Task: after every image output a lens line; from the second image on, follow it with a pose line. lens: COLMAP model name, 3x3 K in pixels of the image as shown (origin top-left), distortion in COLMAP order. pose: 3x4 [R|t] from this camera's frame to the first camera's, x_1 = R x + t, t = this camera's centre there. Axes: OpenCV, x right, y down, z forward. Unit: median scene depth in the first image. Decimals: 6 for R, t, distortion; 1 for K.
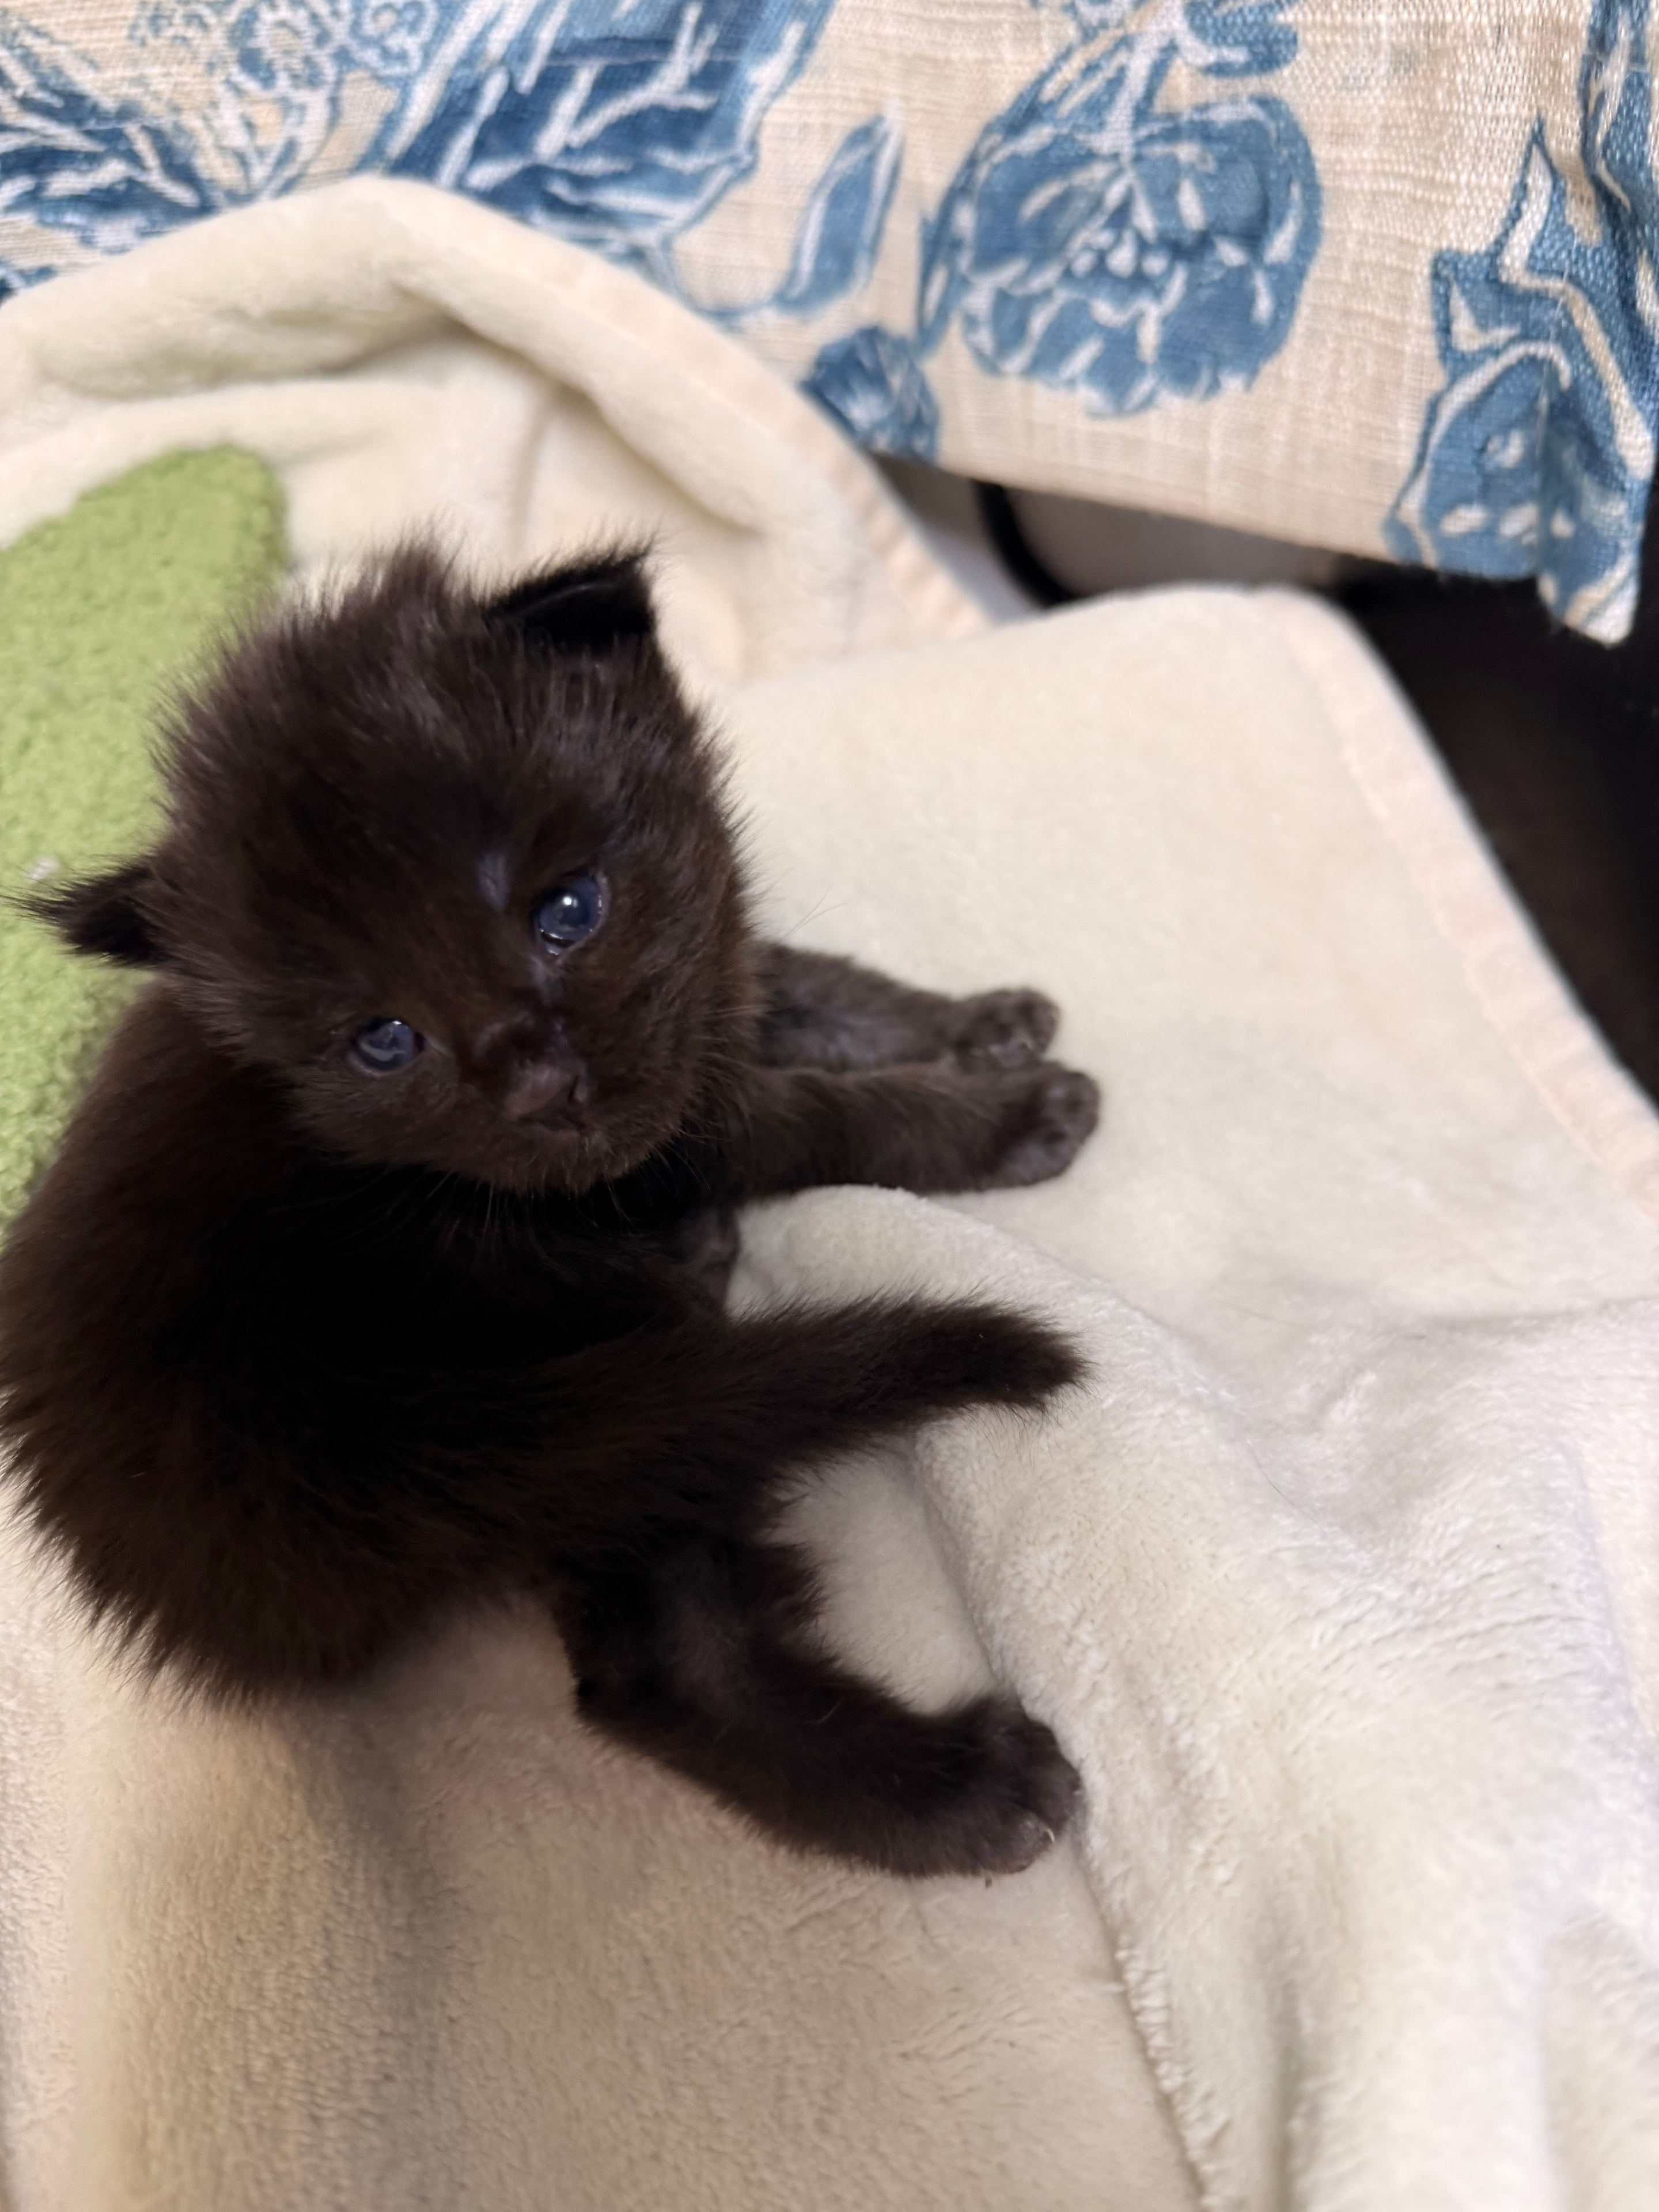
lens RADIAL K [[1755.6, 0, 842.0], [0, 1755.6, 1110.0], [0, 0, 1]] dist [-0.059538, 0.030588]
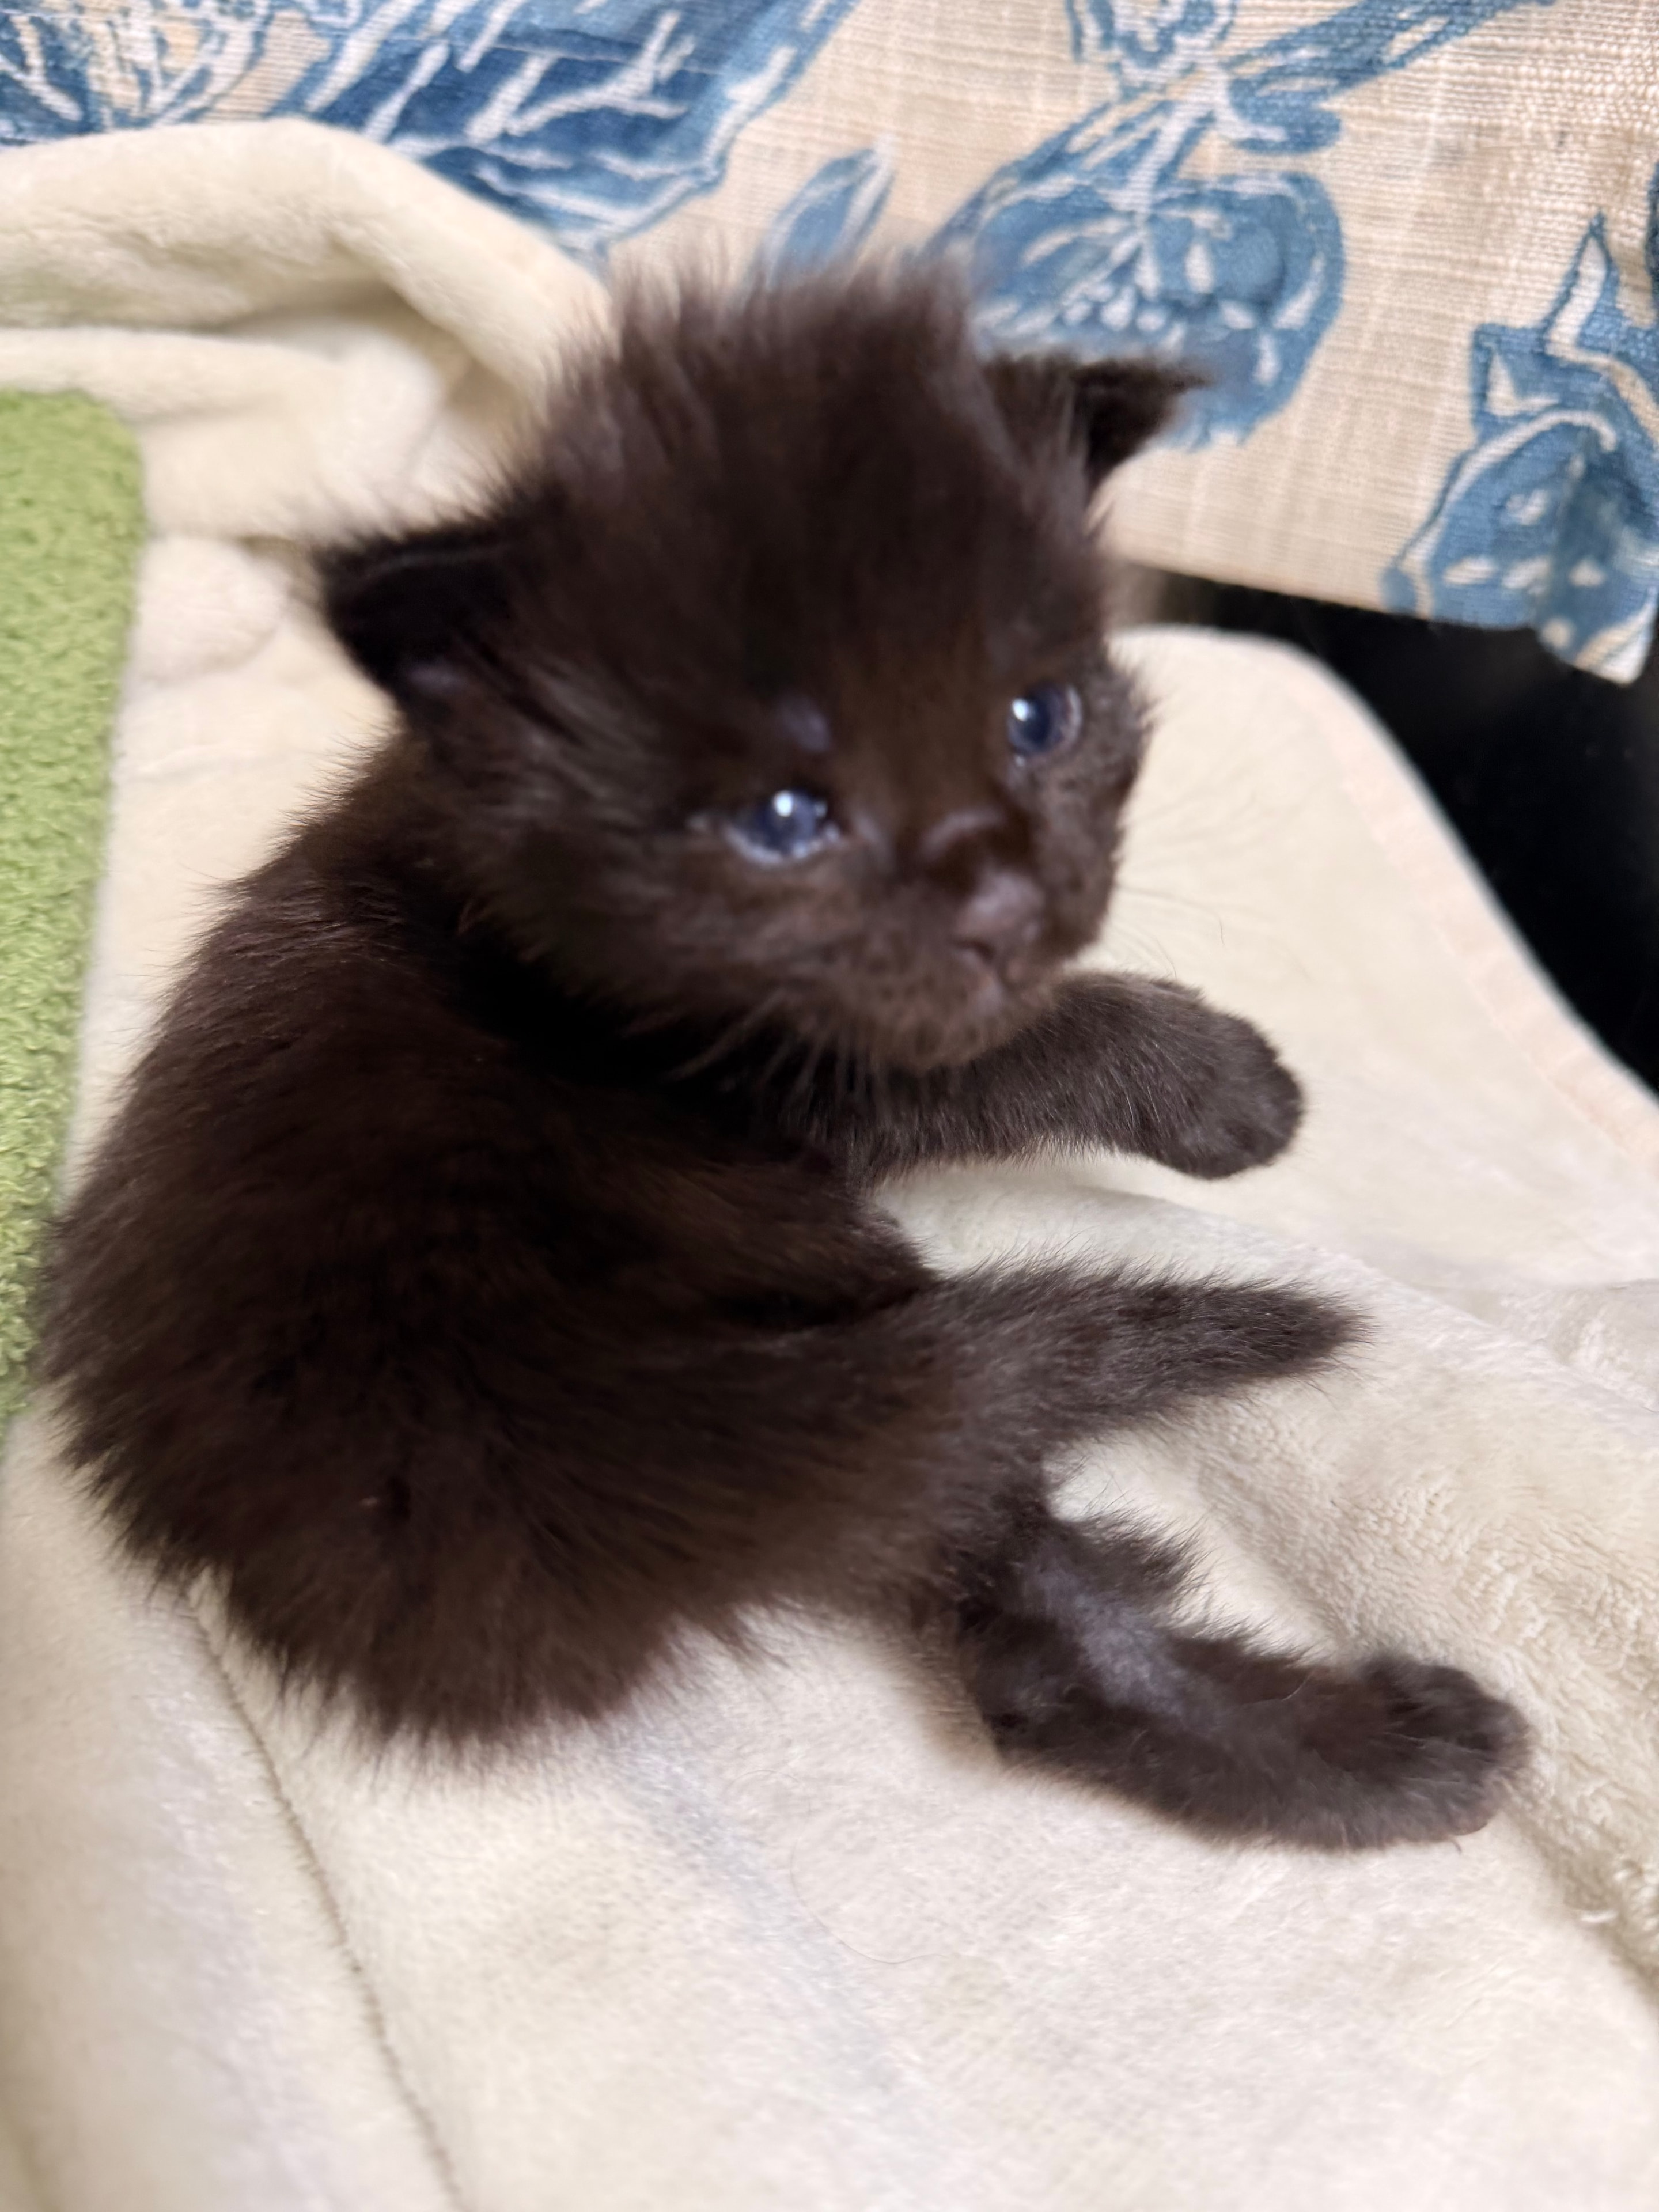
lens RADIAL K [[1755.6, 0, 827.2], [0, 1755.6, 1096.4], [0, 0, 1]] dist [-0.059538, 0.030588]
pose [[0.949463, 0.016517, 0.313444, -0.347737], [0.016370, 0.994649, -0.102003, 0.090301], [-0.313452, 0.101979, 0.944112, 0.118929]]
